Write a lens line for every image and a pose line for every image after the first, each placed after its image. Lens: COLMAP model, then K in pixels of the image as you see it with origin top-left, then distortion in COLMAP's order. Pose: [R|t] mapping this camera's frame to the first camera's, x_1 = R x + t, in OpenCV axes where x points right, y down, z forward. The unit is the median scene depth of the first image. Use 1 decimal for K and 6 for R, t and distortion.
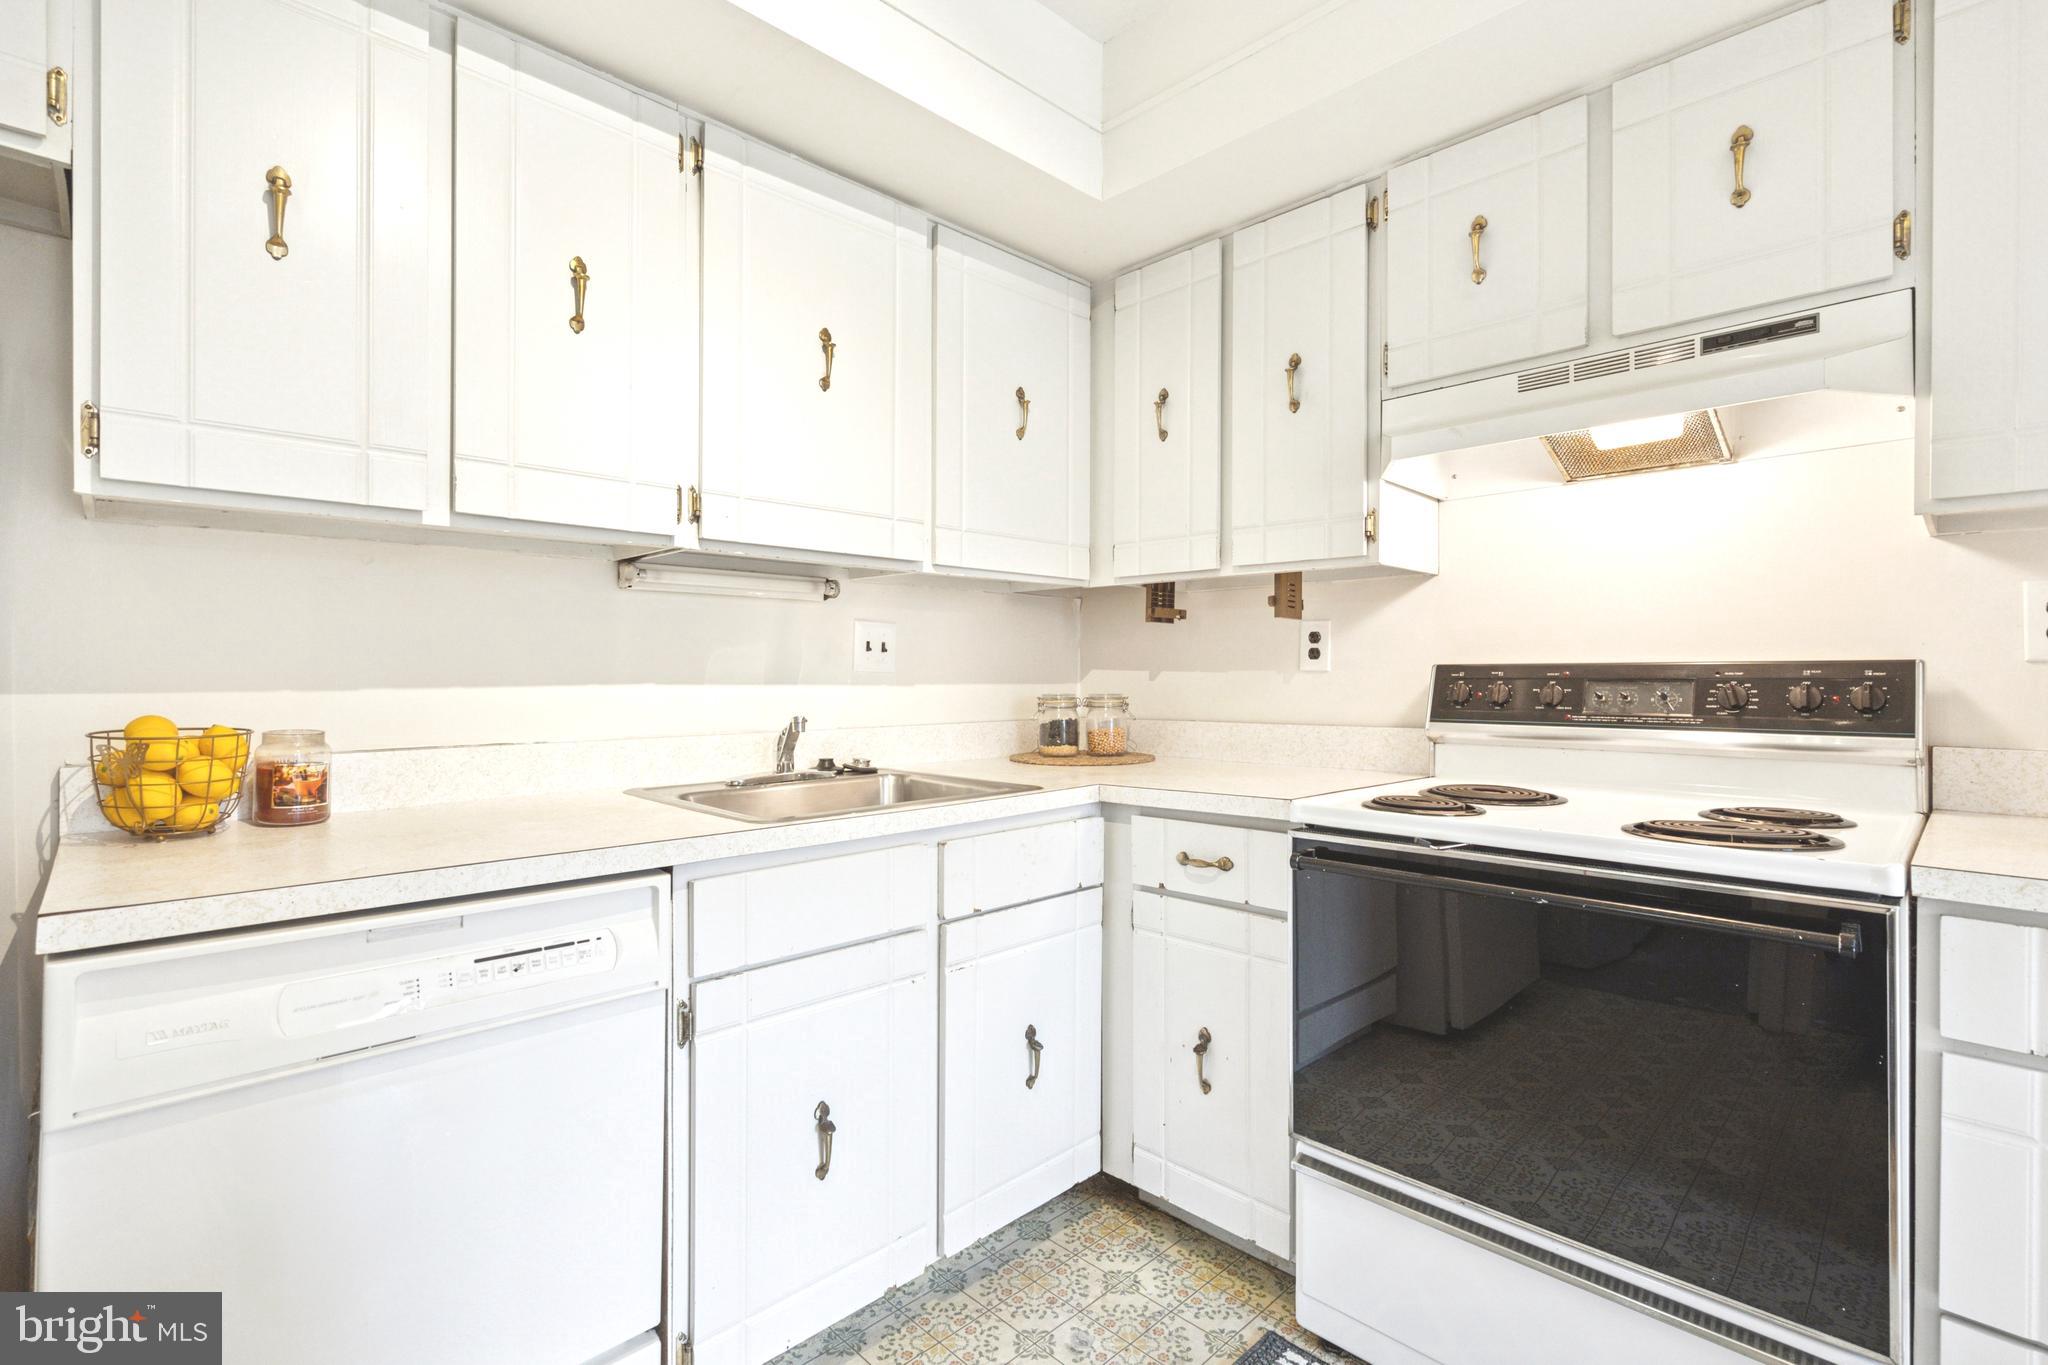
lens RADIAL K [[940.4, 0, 1023.3], [0, 940.4, 679.7], [0, 0, 1]] dist [-0.002961, 0.000564]
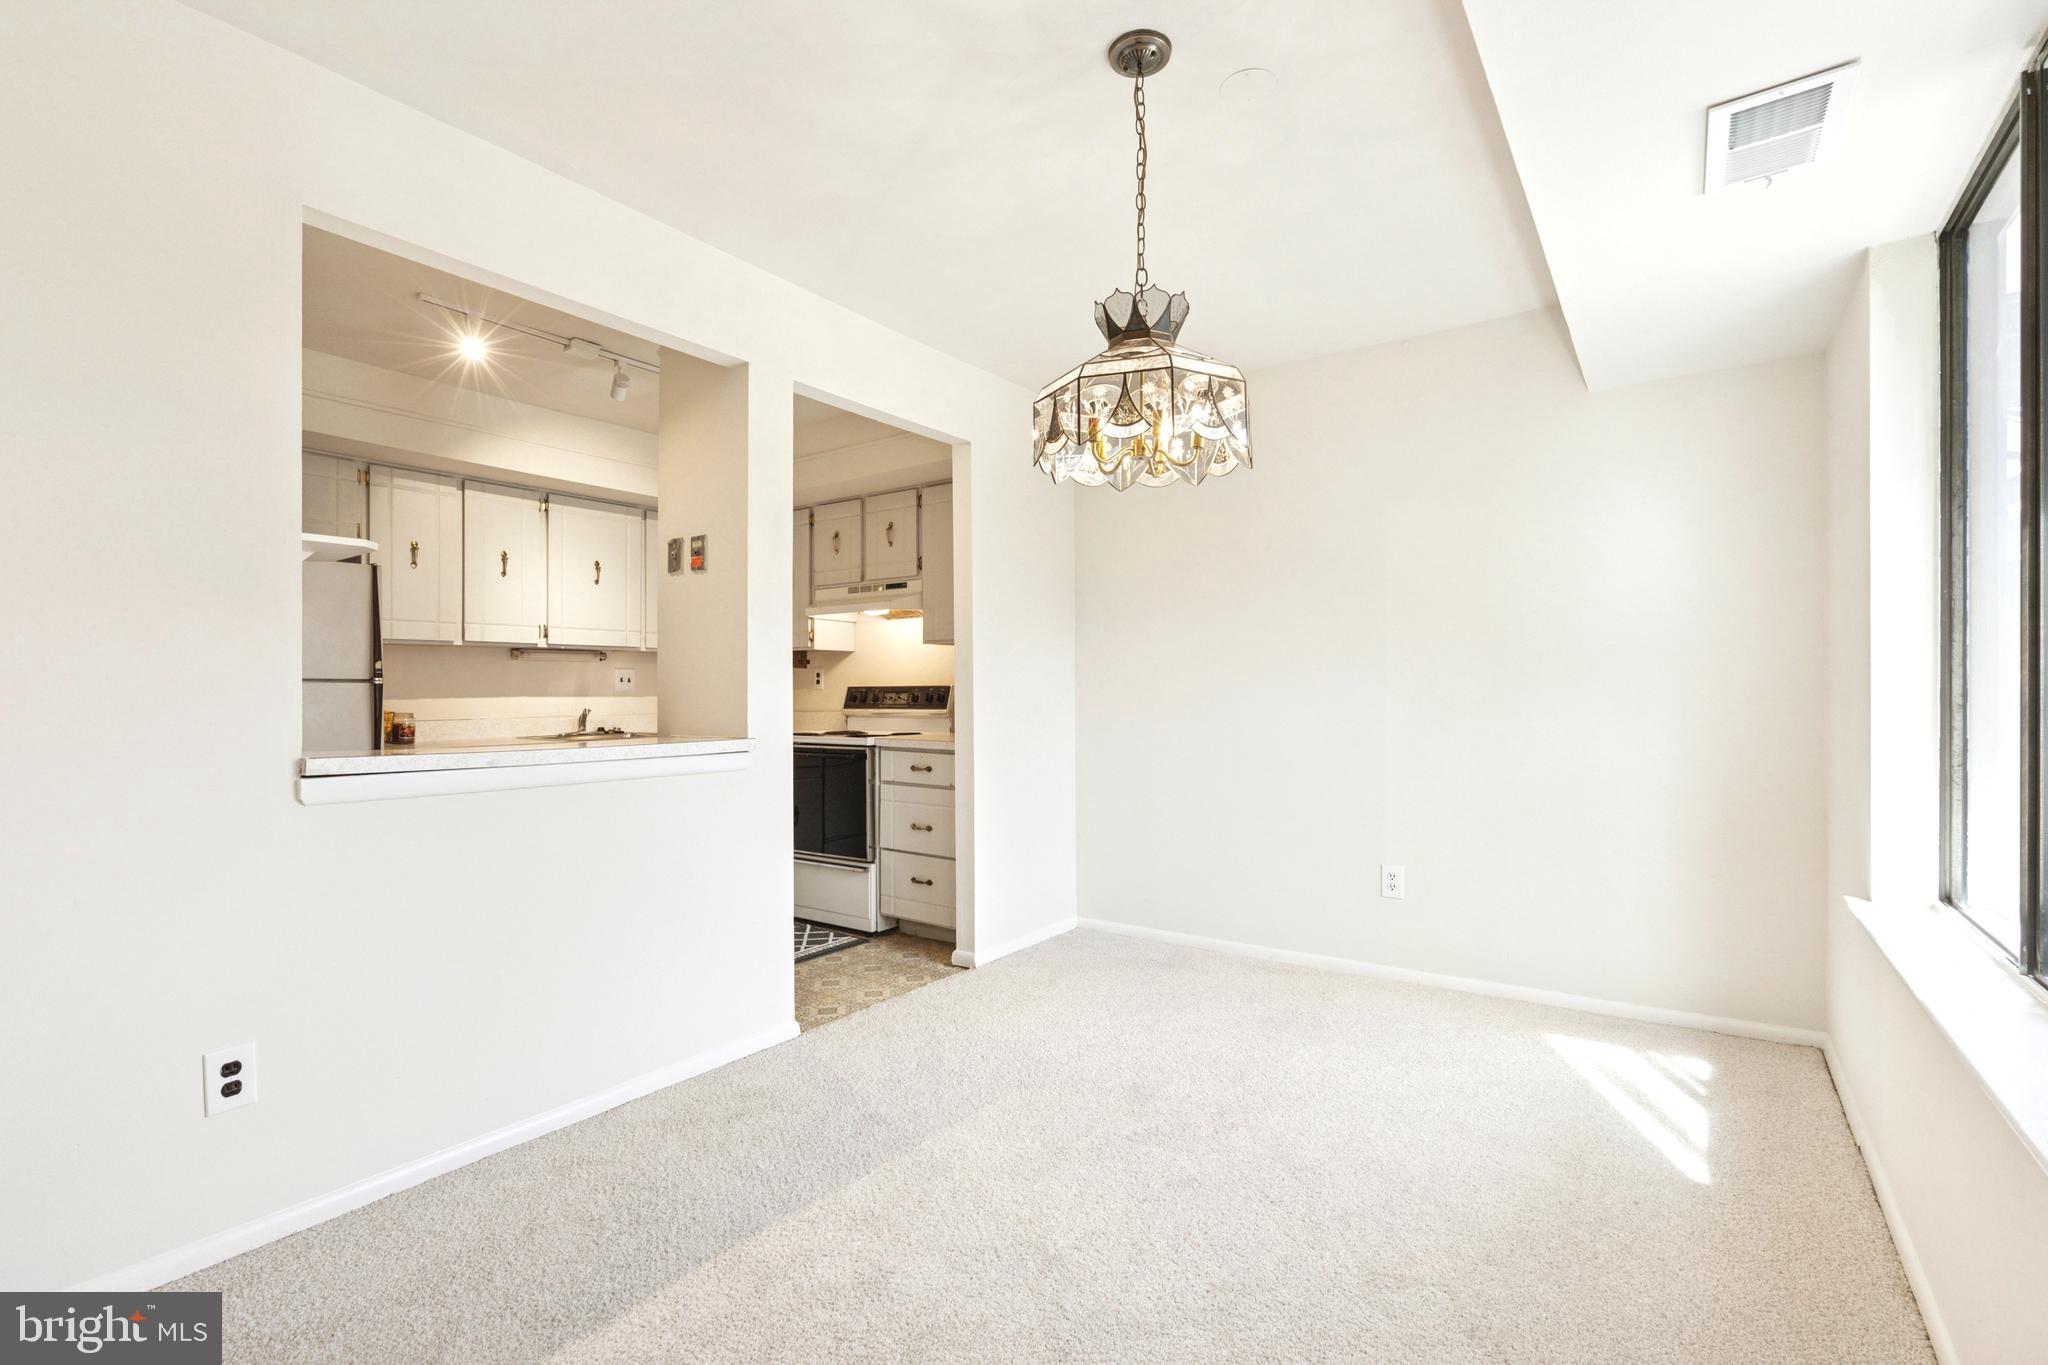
lens RADIAL K [[940.4, 0, 1024.3], [0, 940.4, 682.1], [0, 0, 1]] dist [-0.002961, 0.000564]
pose [[0.985616, -0.006659, 0.168869, 0.573140], [0.009077, 0.999867, -0.013554, 0.013095], [-0.168756, 0.014892, 0.985545, -1.964728]]
